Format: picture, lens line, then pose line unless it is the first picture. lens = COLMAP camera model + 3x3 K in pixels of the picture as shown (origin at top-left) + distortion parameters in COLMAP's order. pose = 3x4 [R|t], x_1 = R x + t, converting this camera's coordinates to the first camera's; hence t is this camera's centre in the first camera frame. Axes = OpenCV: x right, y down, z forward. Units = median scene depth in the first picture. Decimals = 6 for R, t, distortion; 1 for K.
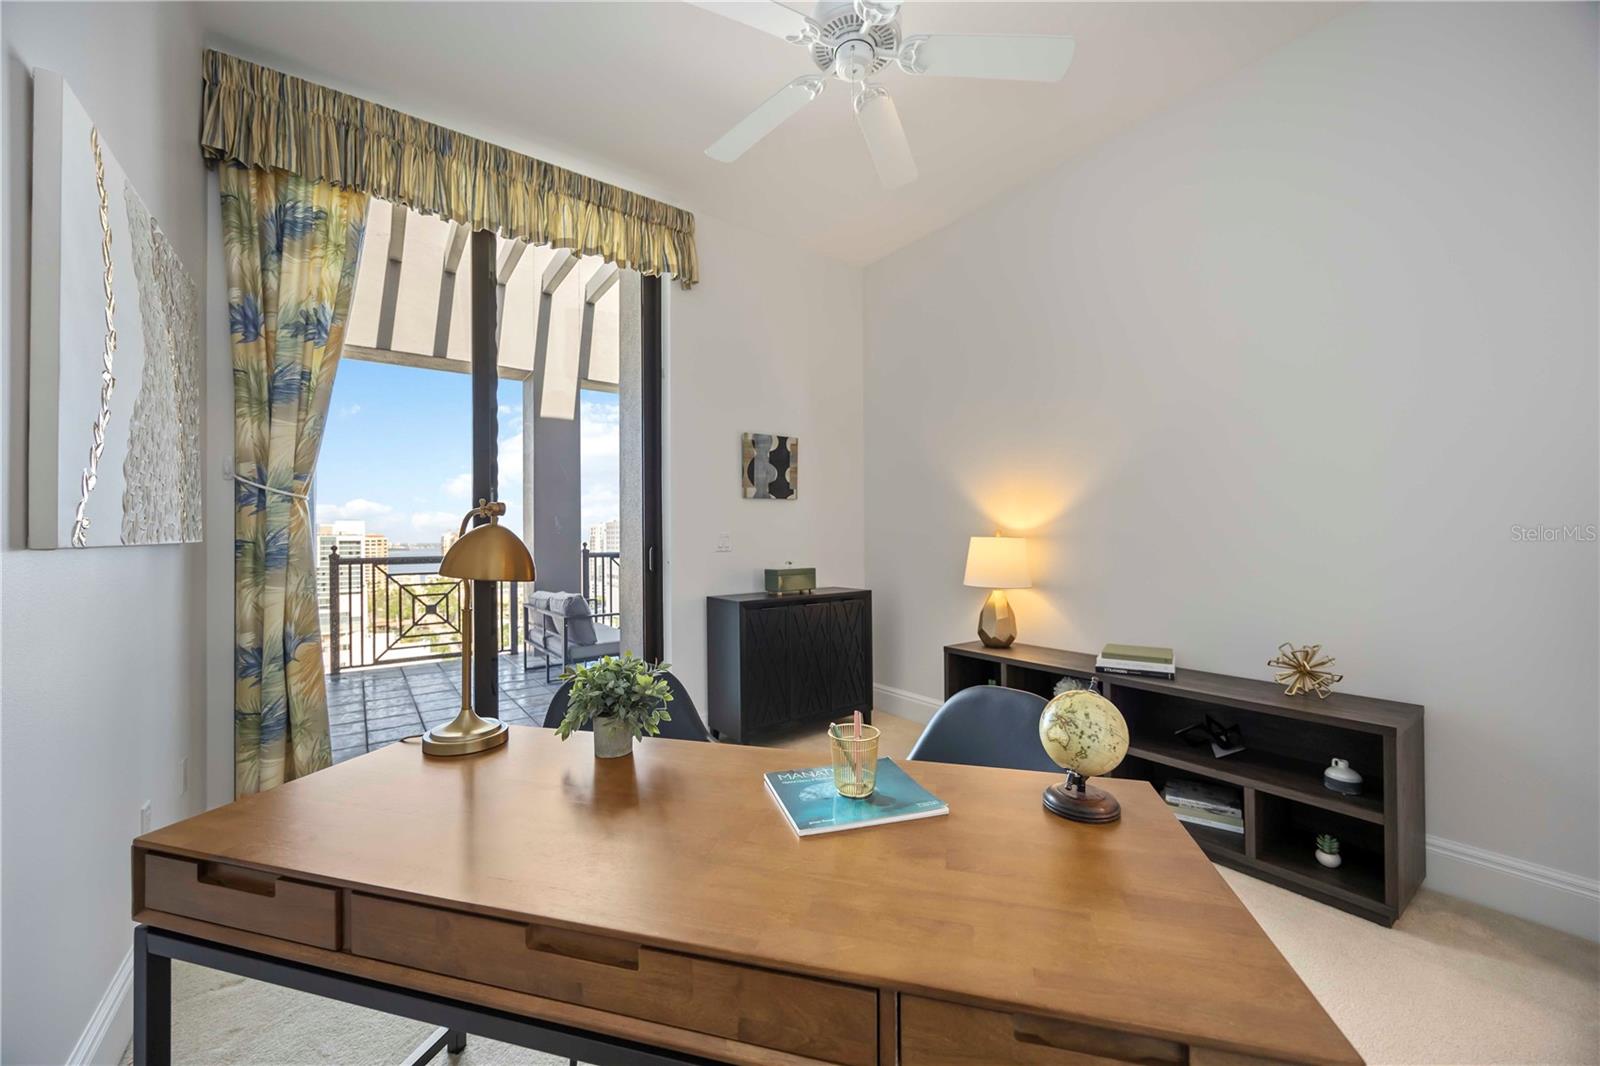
lens RADIAL K [[608.9, 0, 801.5], [0, 608.9, 531.3], [0, 0, 1]] dist [-0.000834, -0.000102]
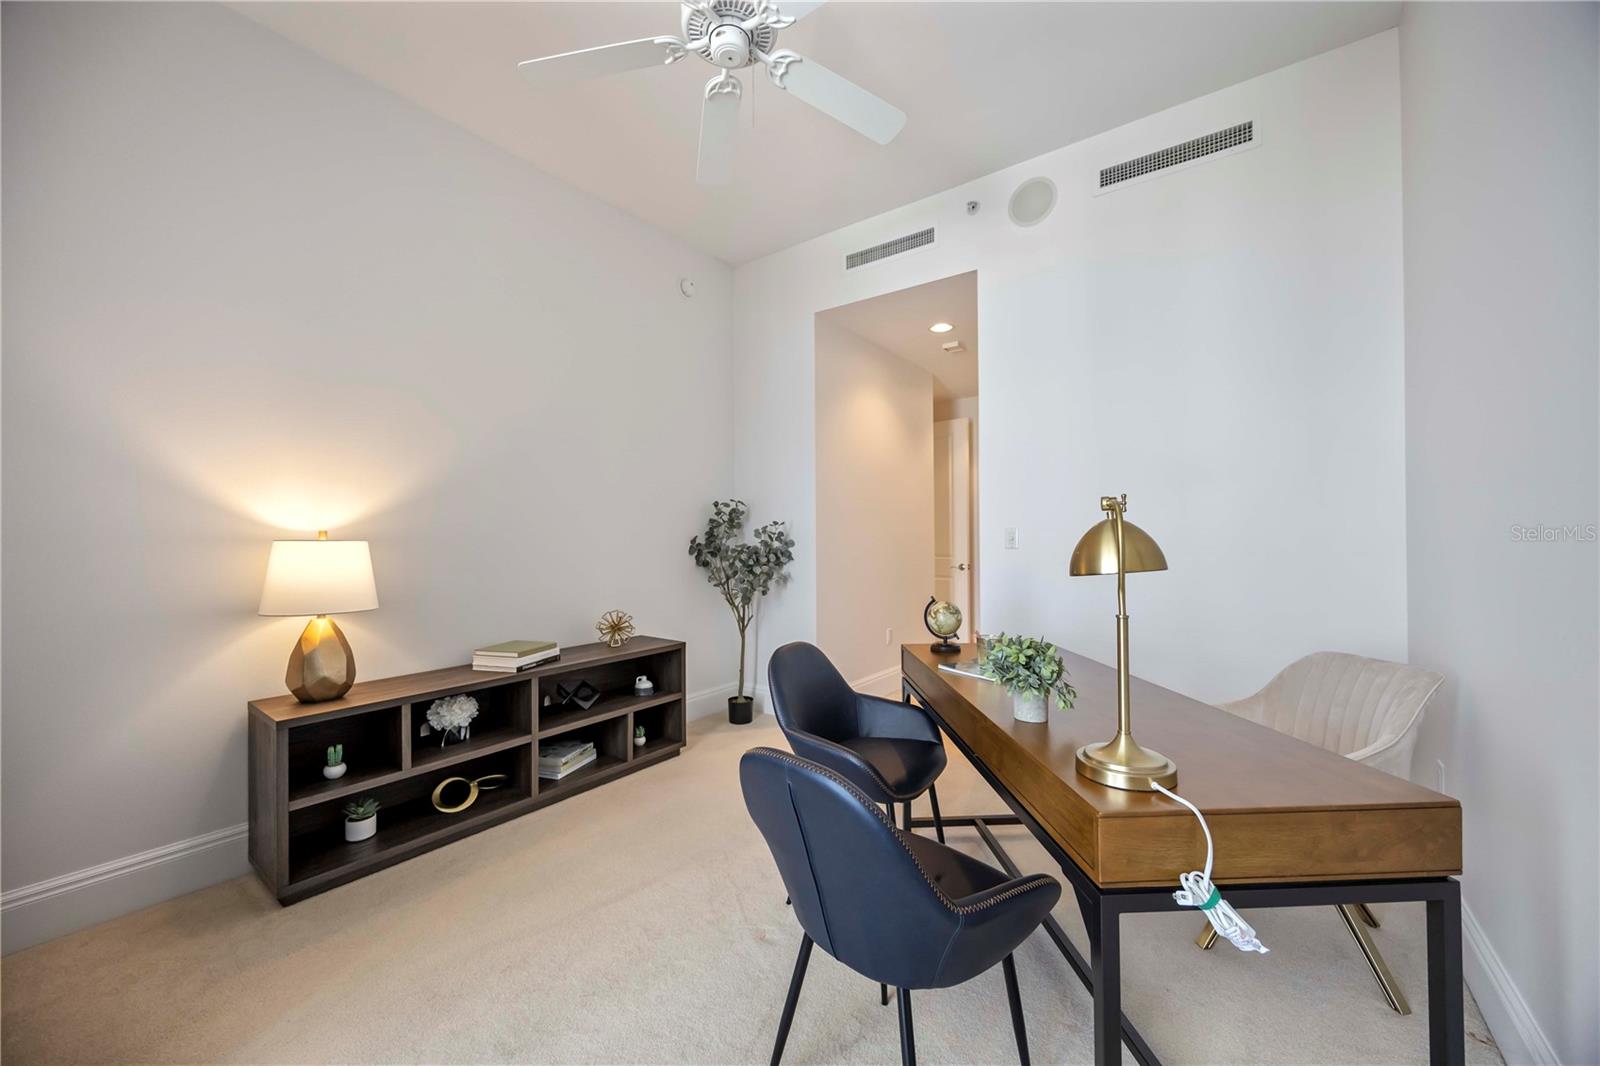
lens RADIAL K [[607.5, 0, 796.9], [0, 607.5, 533.0], [0, 0, 1]] dist [-0.001566, -0.000196]
pose [[-0.295059, 0.013736, 0.955380, -0.702101], [0.002230, 0.999904, -0.013688, 0.015178], [-0.955476, -0.001908, -0.295062, 0.970654]]
